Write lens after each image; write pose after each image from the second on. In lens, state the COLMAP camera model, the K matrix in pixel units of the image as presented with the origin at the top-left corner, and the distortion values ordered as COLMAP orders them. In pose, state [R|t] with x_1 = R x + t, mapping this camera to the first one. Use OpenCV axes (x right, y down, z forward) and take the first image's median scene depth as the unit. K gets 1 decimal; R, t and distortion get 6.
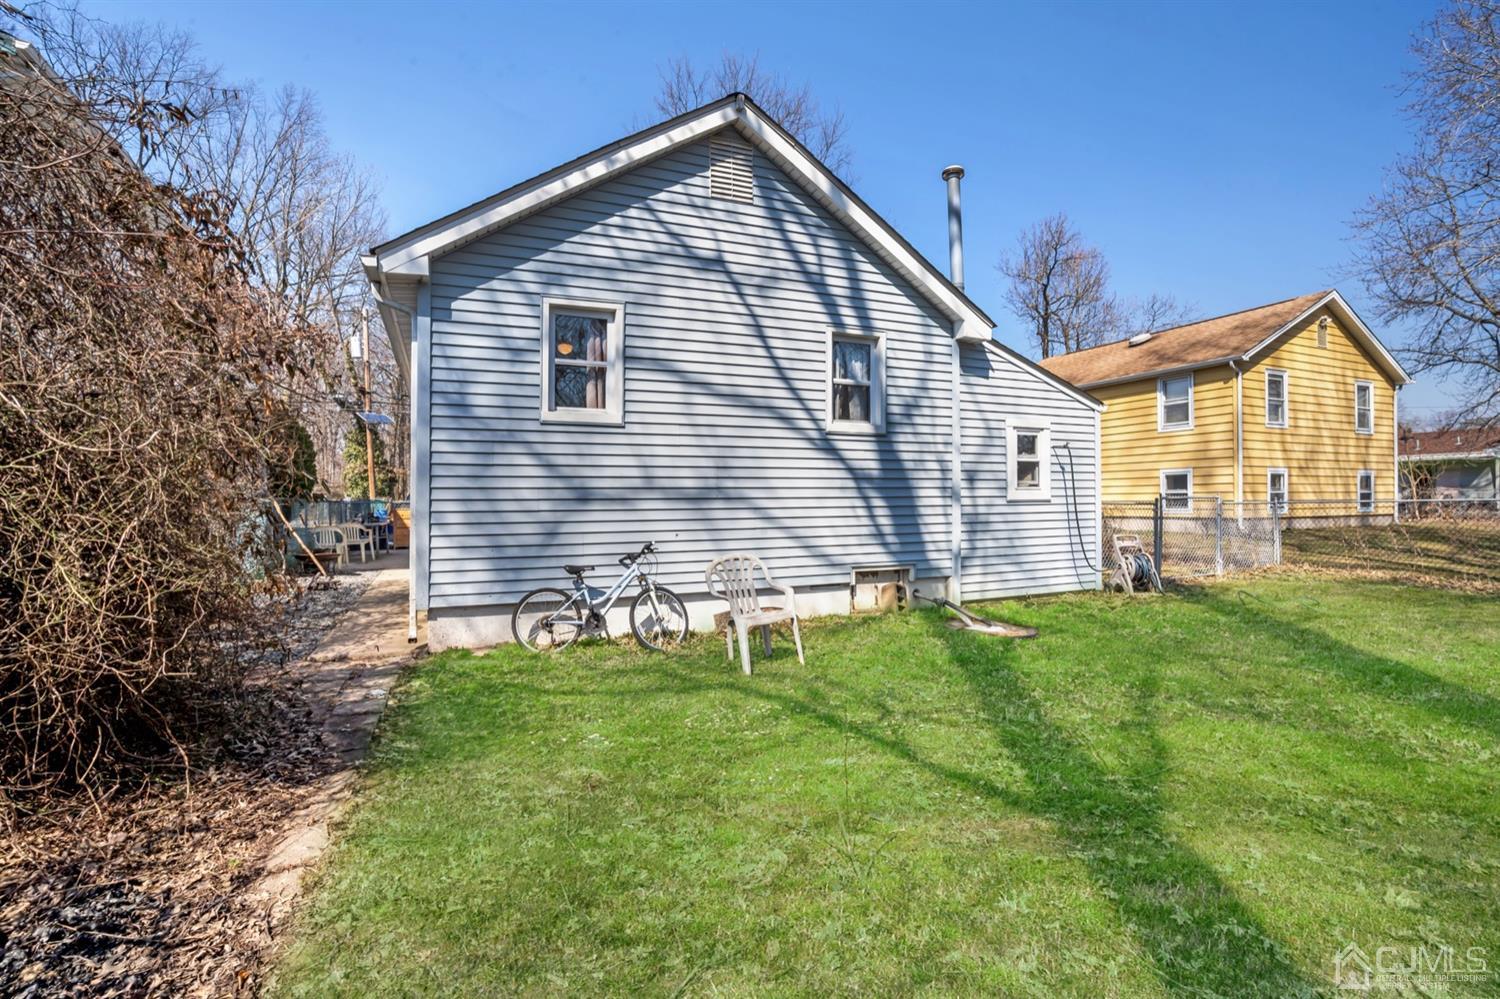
lens RADIAL K [[691.0, 0, 743.9], [0, 691.0, 510.2], [0, 0, 1]] dist [-0.062006, 0.021732]
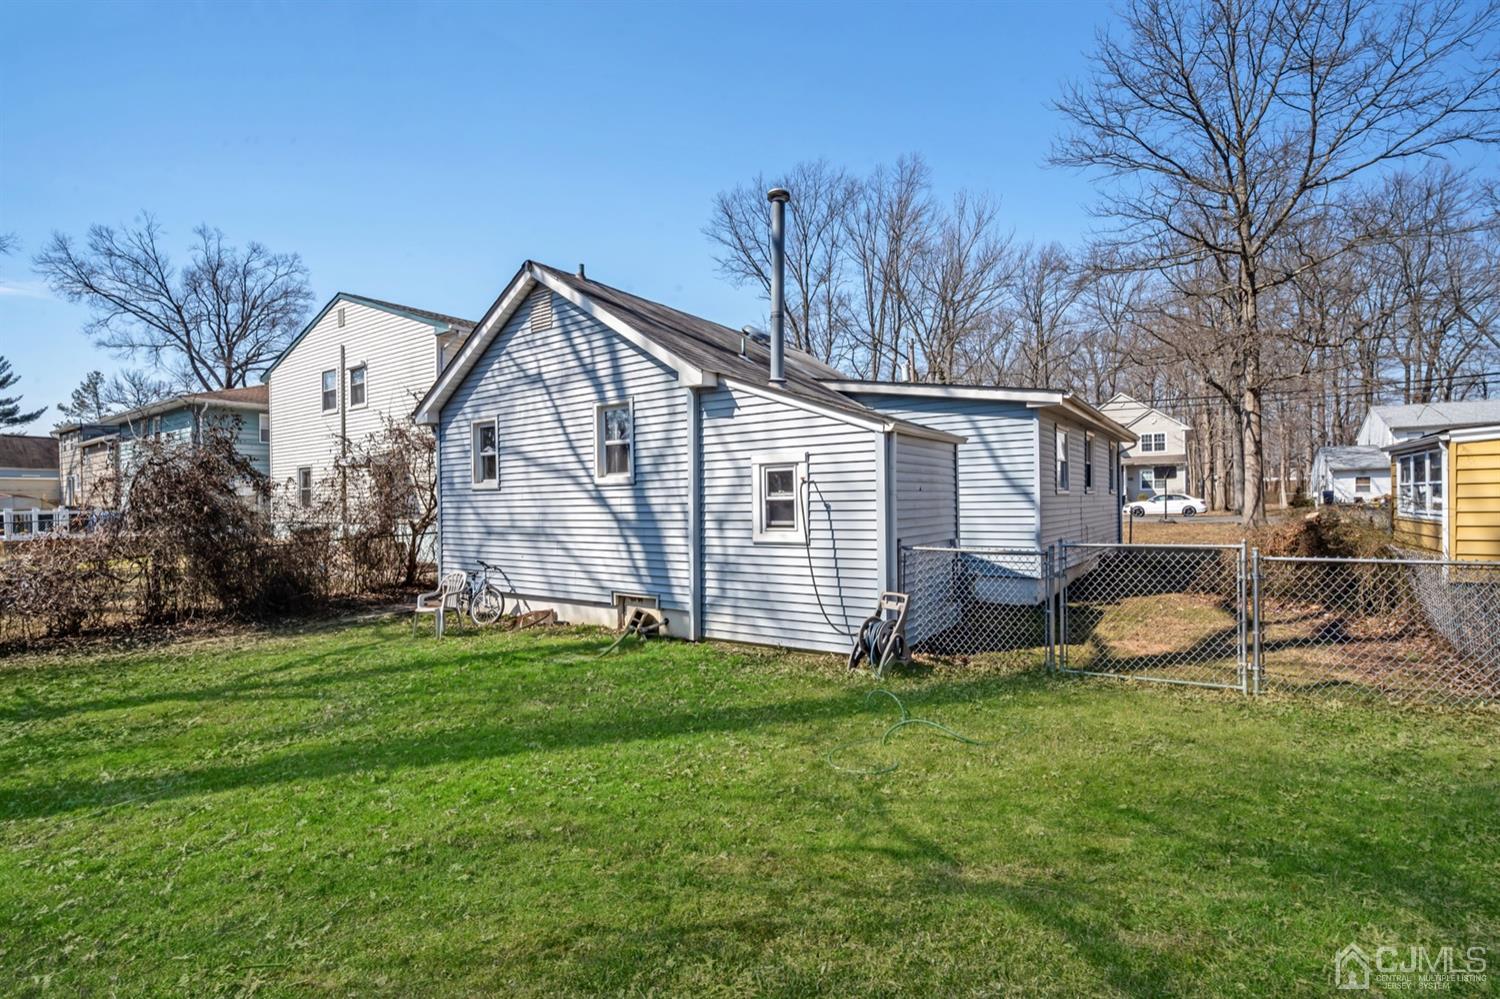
lens RADIAL K [[691.0, 0, 743.9], [0, 691.0, 510.2], [0, 0, 1]] dist [-0.062006, 0.021732]
pose [[0.530577, 0.010196, -0.847576, 1.368684], [0.003465, 0.999893, 0.014198, -0.083366], [0.847630, -0.010470, 0.530485, 0.550236]]
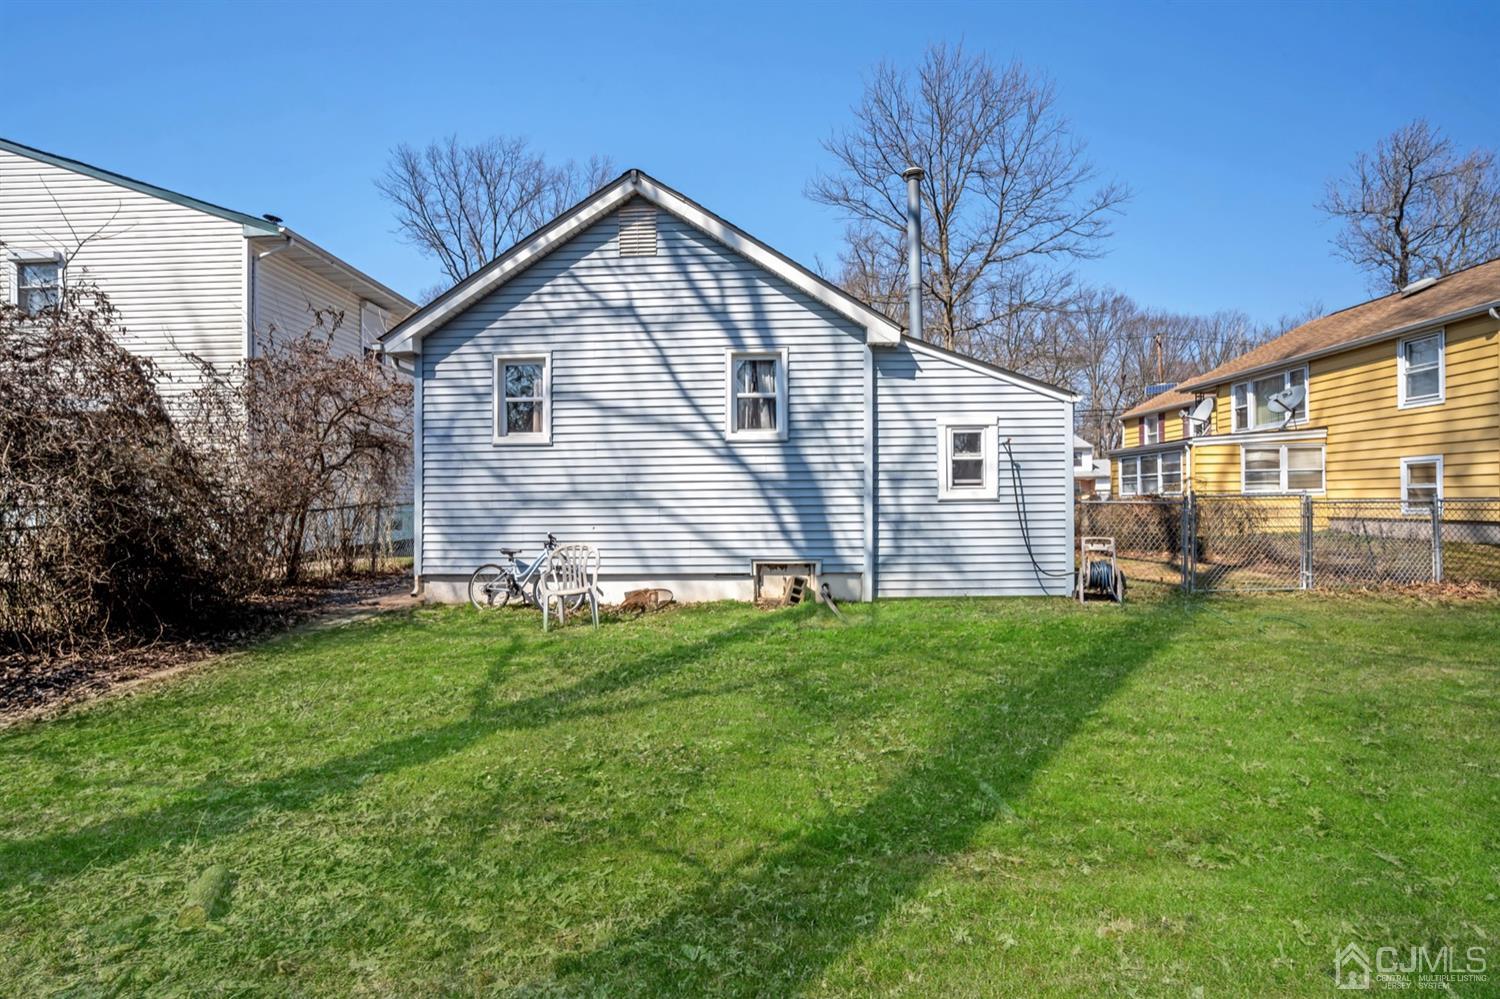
lens RADIAL K [[691.0, 0, 743.9], [0, 691.0, 510.2], [0, 0, 1]] dist [-0.062006, 0.021732]
pose [[0.901522, 0.004803, -0.432706, 0.645504], [-0.002479, 0.999979, 0.005935, -0.005042], [0.432725, -0.004278, 0.901516, -0.026315]]
